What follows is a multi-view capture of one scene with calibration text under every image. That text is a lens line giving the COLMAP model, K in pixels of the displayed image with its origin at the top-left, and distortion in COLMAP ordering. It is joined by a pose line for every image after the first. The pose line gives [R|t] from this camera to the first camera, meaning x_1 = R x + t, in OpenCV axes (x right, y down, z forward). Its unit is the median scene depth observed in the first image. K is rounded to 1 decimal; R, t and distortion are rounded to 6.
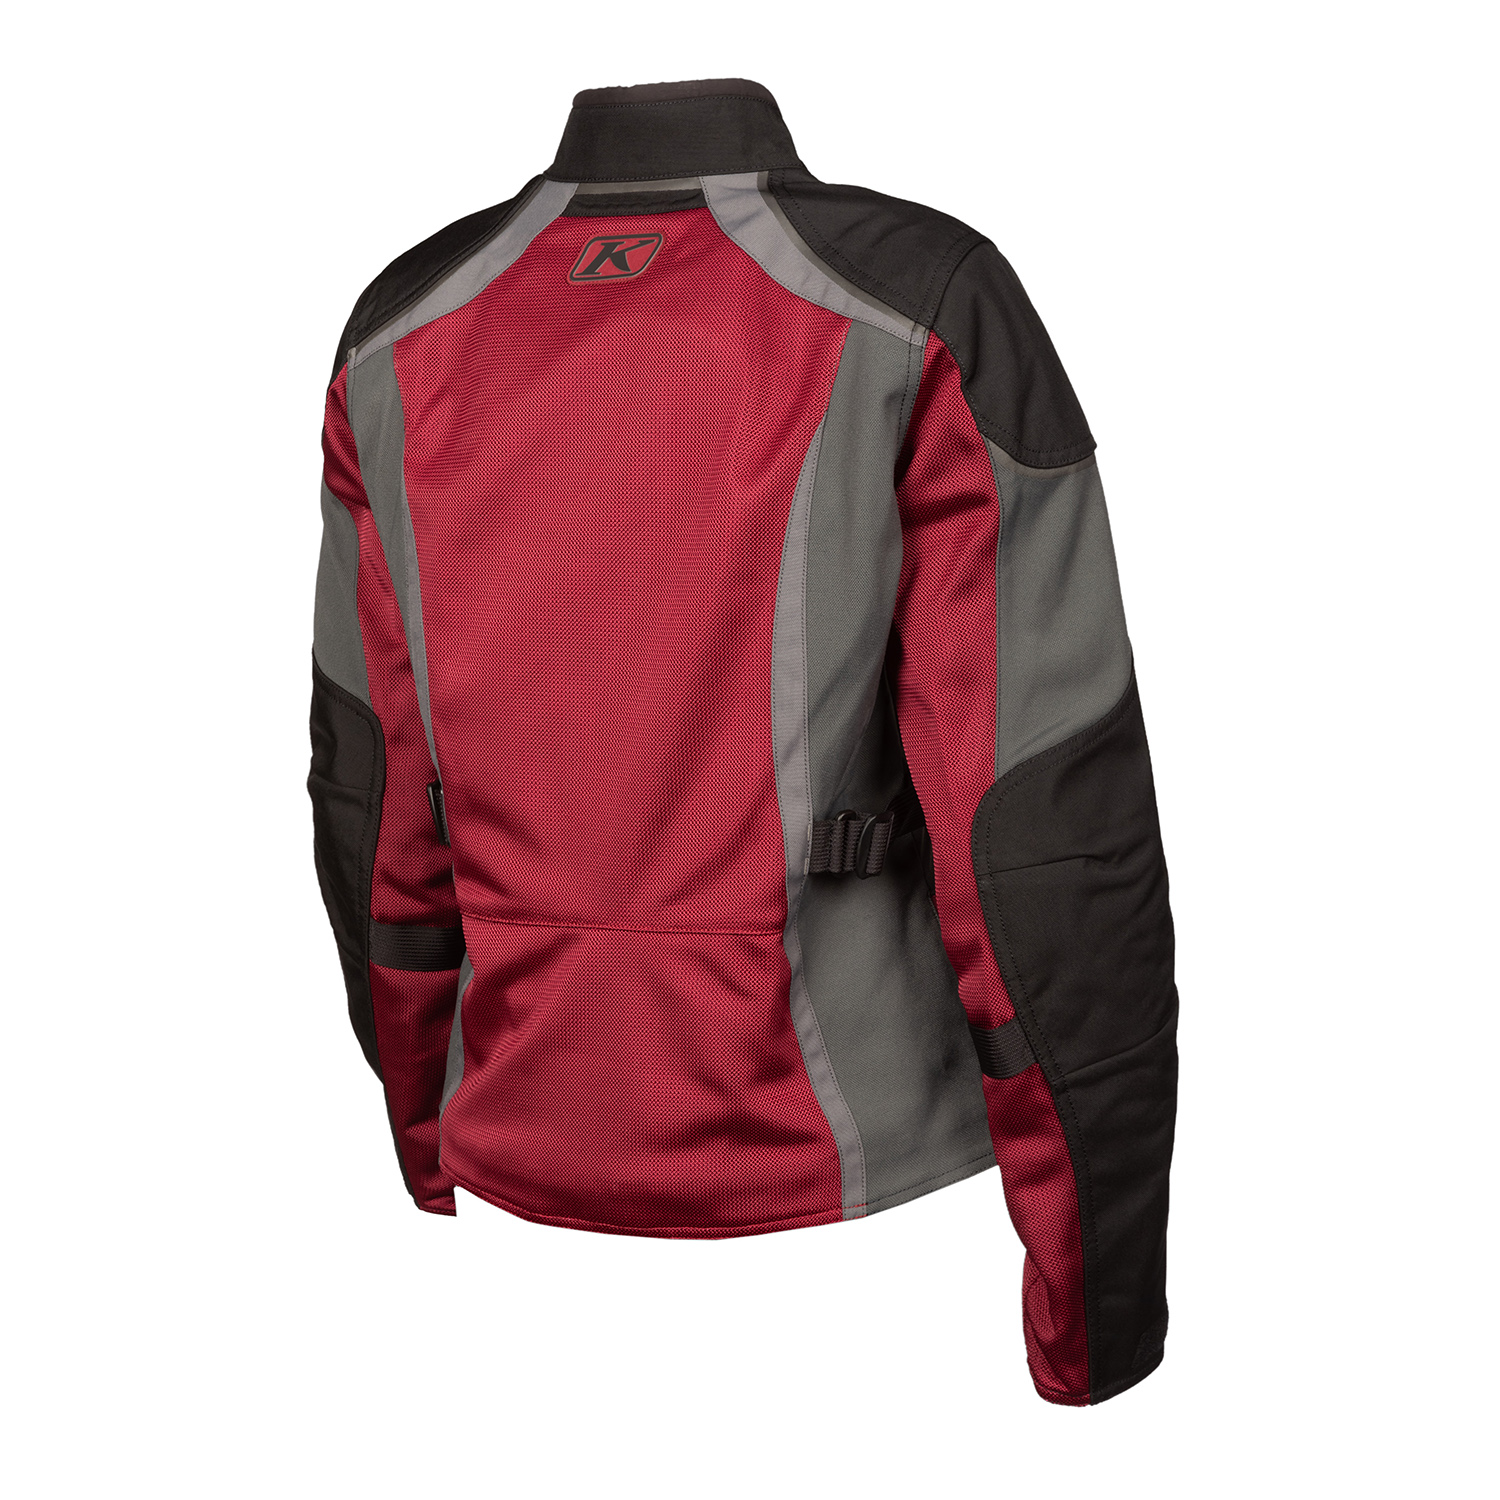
lens RADIAL K [[4643.2, 0, 749.4], [0, 4643.2, 748.8], [0, 0, 1]] dist [-0.158503, 0.000000]
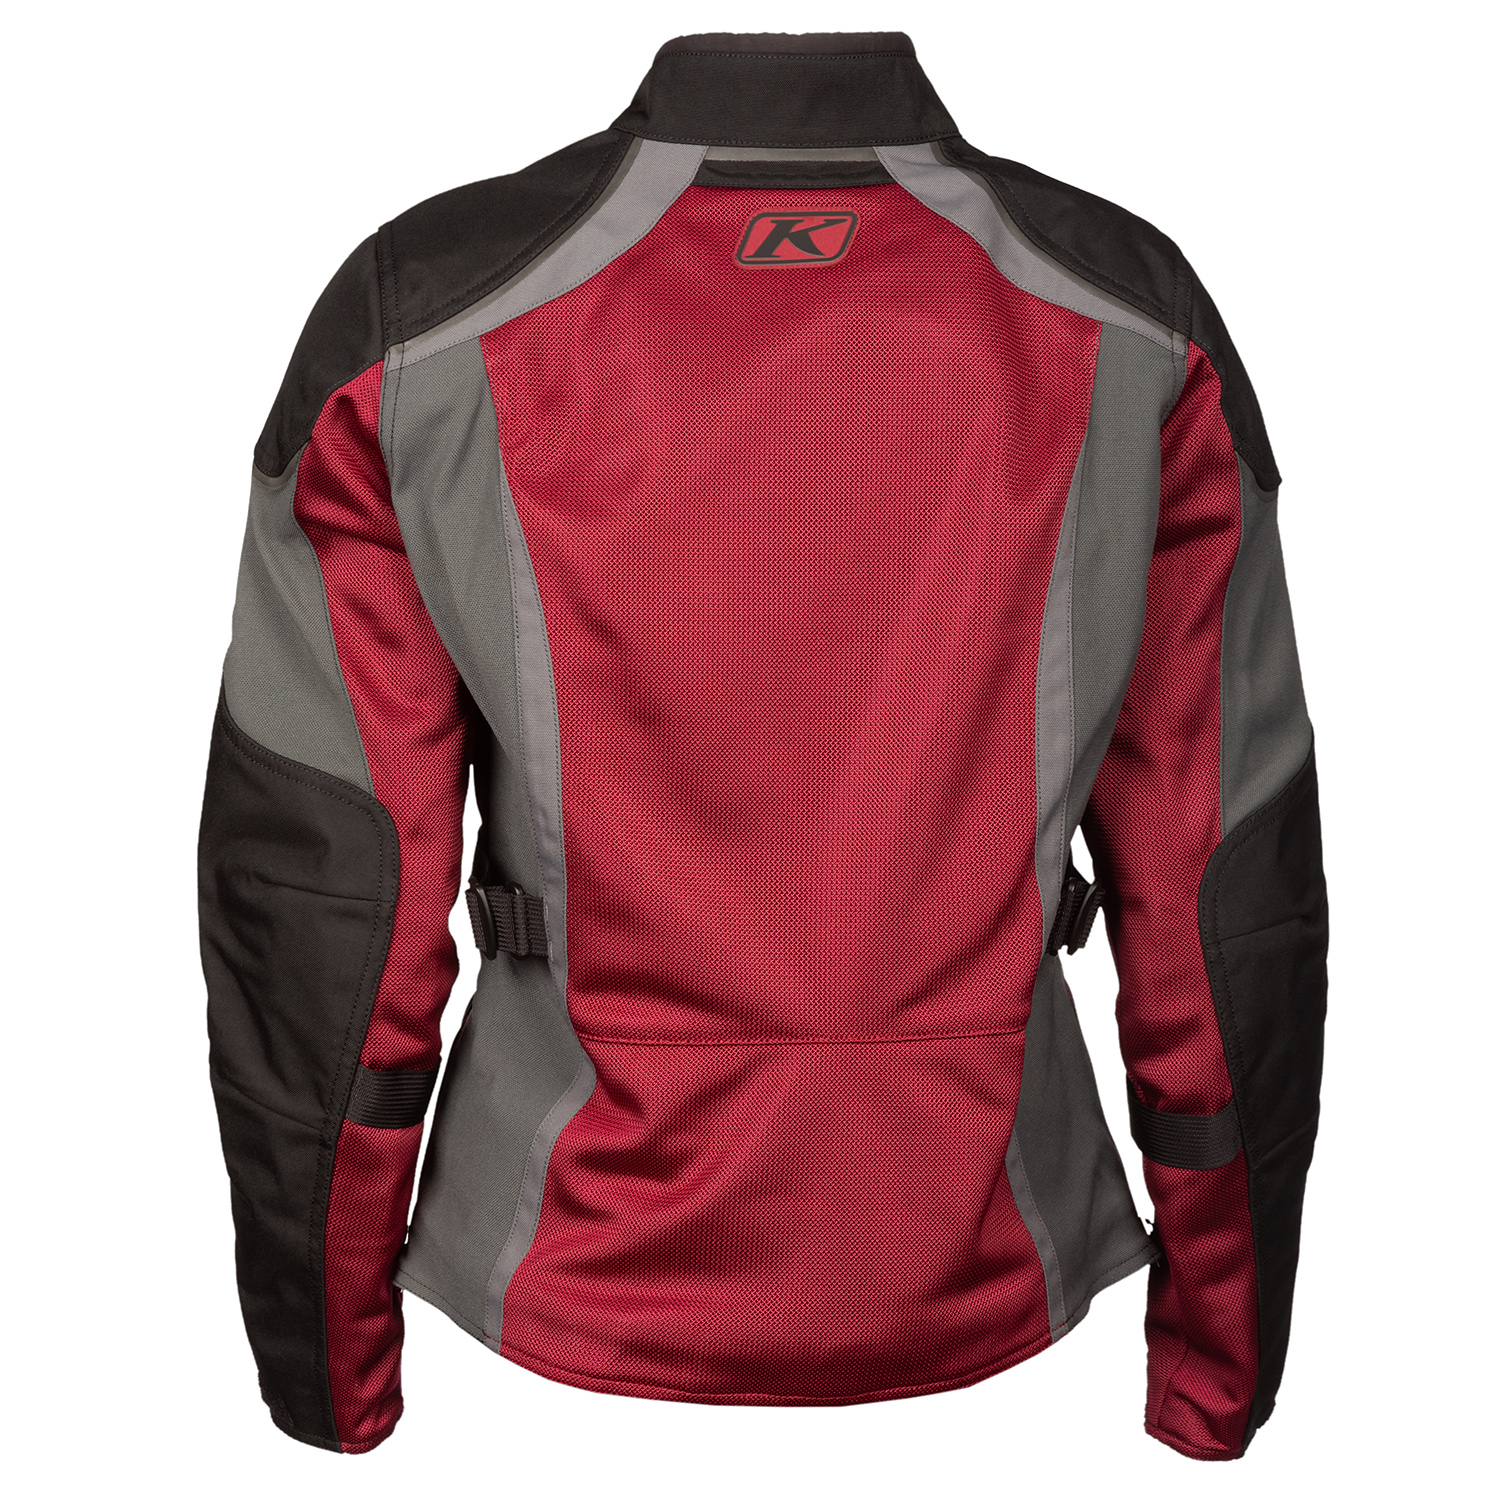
lens RADIAL K [[4643.2, 0, 747.9], [0, 4643.2, 757.0], [0, 0, 1]] dist [-0.158503, 0.000000]
pose [[0.680039, -0.042200, 0.731960, -0.651460], [0.044299, 0.998883, 0.016433, -0.027030], [-0.731836, 0.021250, 0.681149, 0.442582]]
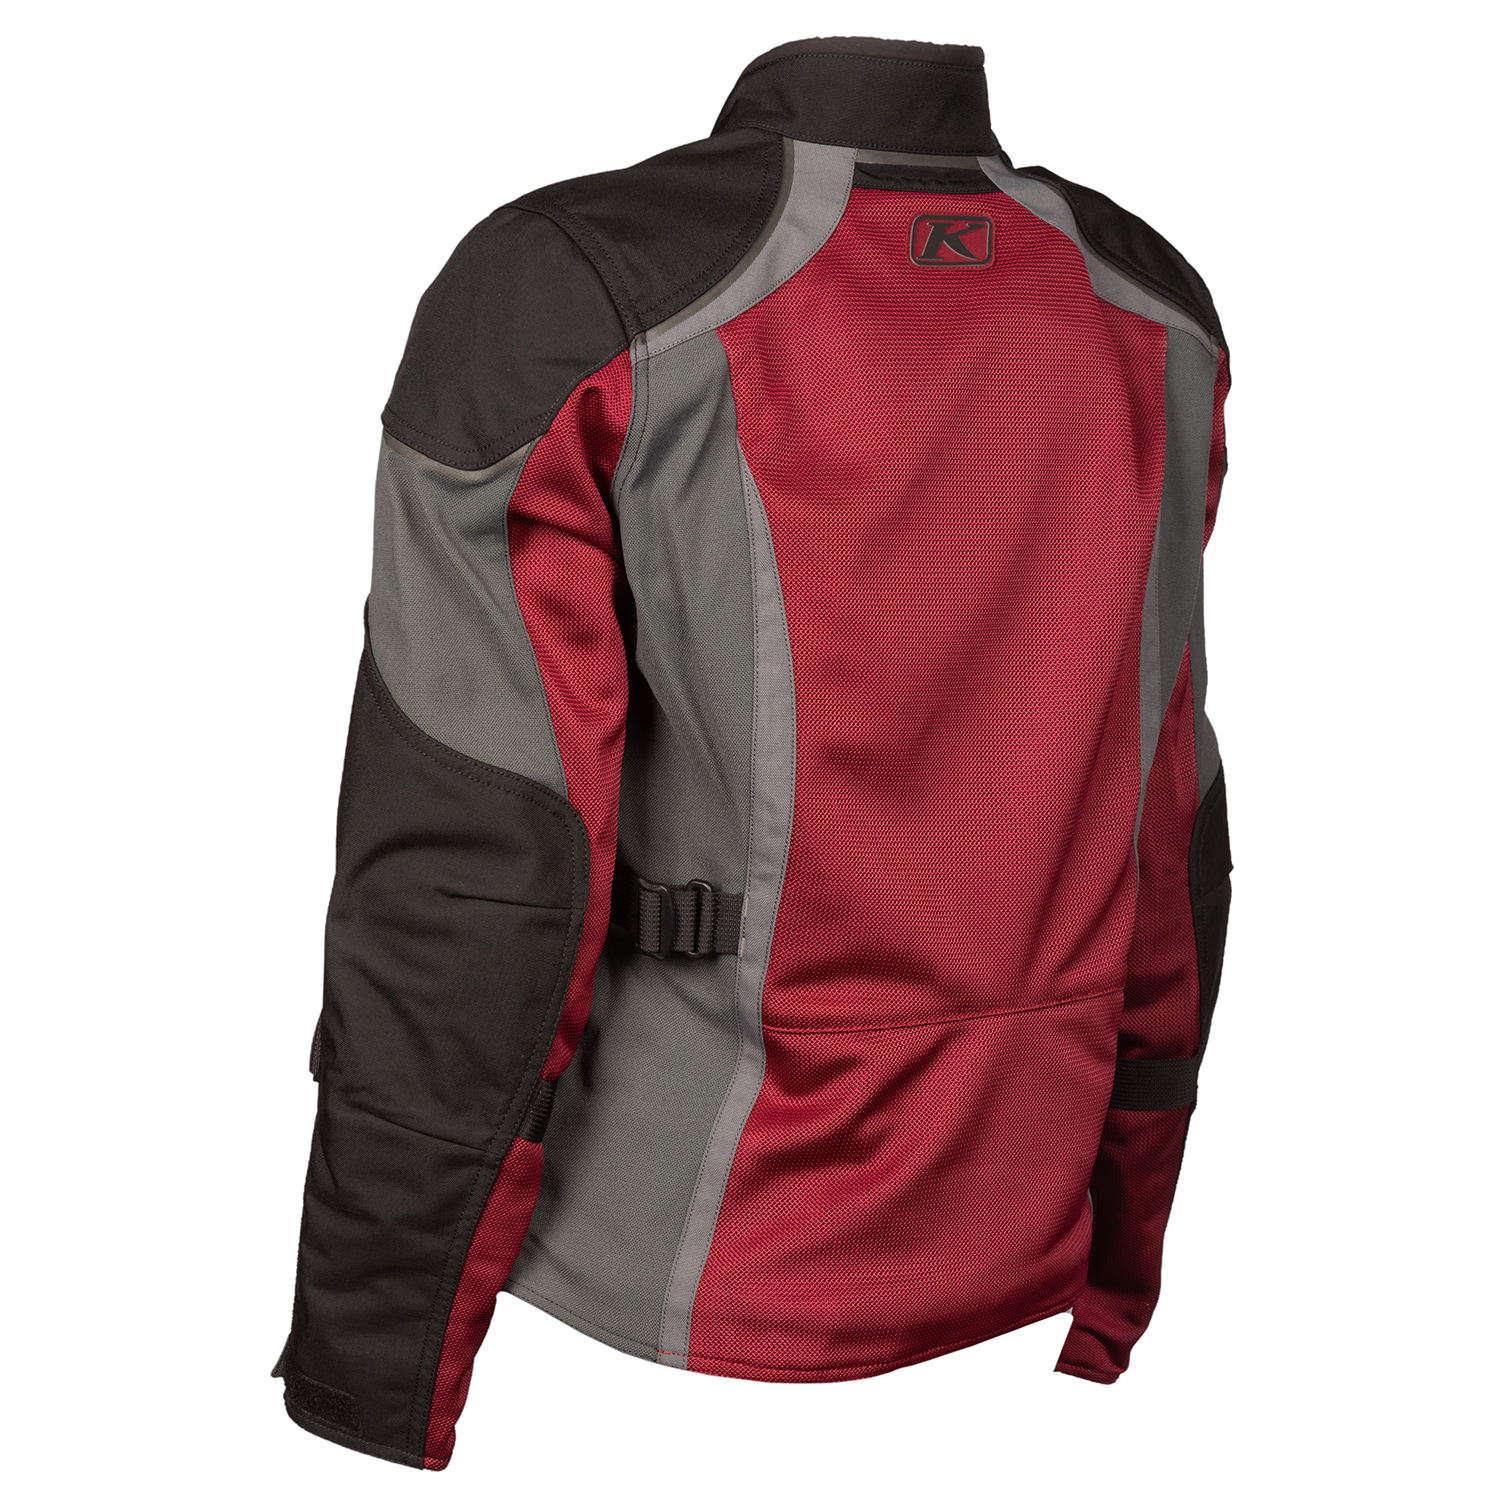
lens RADIAL K [[4643.2, 0, 751.6], [0, 4643.2, 738.1], [0, 0, 1]] dist [-0.158503, 0.000000]
pose [[0.057594, -0.053267, 0.996918, -0.900136], [0.065401, 0.996632, 0.049474, -0.059057], [-0.996196, 0.062350, 0.060883, 0.994283]]
